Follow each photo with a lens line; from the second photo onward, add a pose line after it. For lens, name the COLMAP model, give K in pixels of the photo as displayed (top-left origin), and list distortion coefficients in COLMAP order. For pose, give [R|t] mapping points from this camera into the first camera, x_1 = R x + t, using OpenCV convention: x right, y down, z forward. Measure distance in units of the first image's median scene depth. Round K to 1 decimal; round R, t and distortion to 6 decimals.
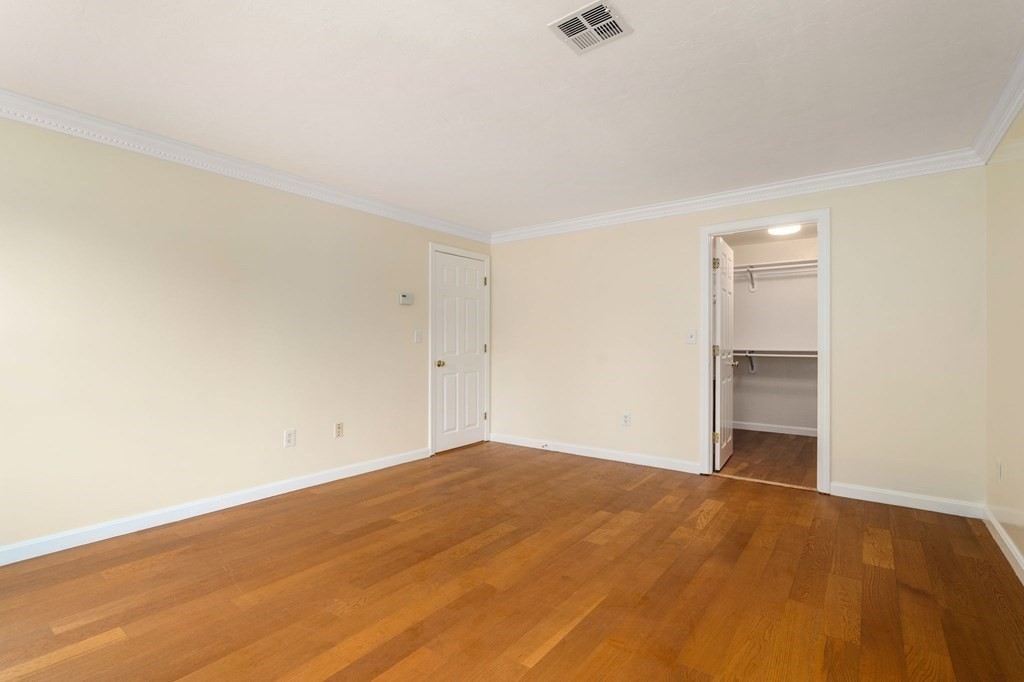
lens RADIAL K [[468.8, 0, 507.3], [0, 468.8, 342.9], [0, 0, 1]] dist [0.000229, 0.000522]
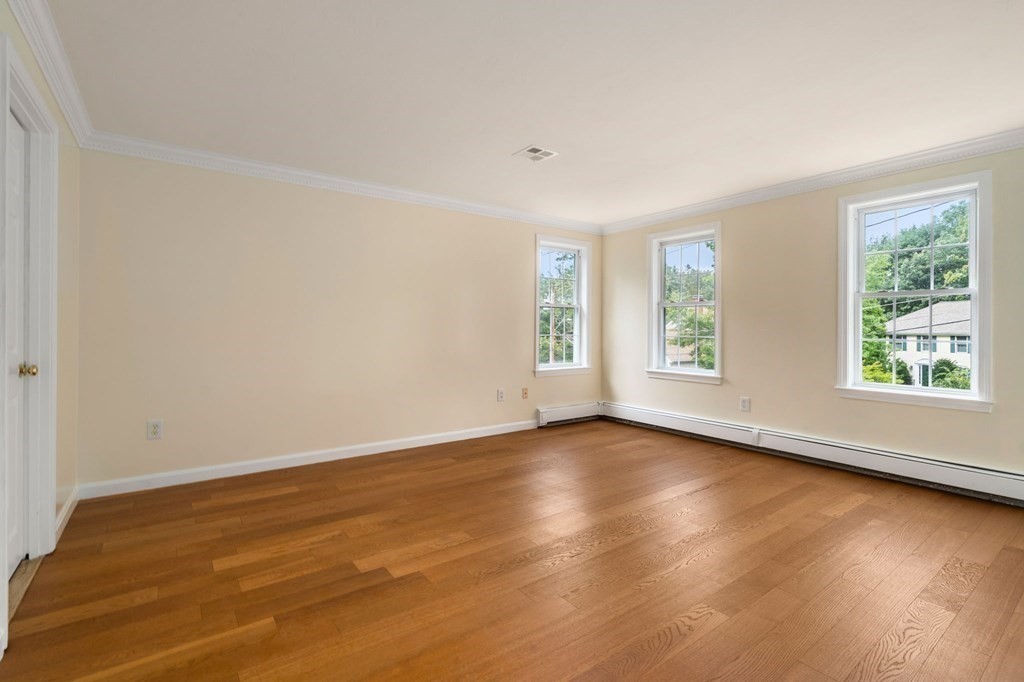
lens RADIAL K [[468.8, 0, 507.3], [0, 468.8, 342.9], [0, 0, 1]] dist [0.000229, 0.000522]
pose [[-0.958495, -0.015301, 0.284698, -0.145084], [-0.006180, 0.999439, 0.032908, -0.000610], [-0.285042, 0.029783, -0.958052, 1.661269]]
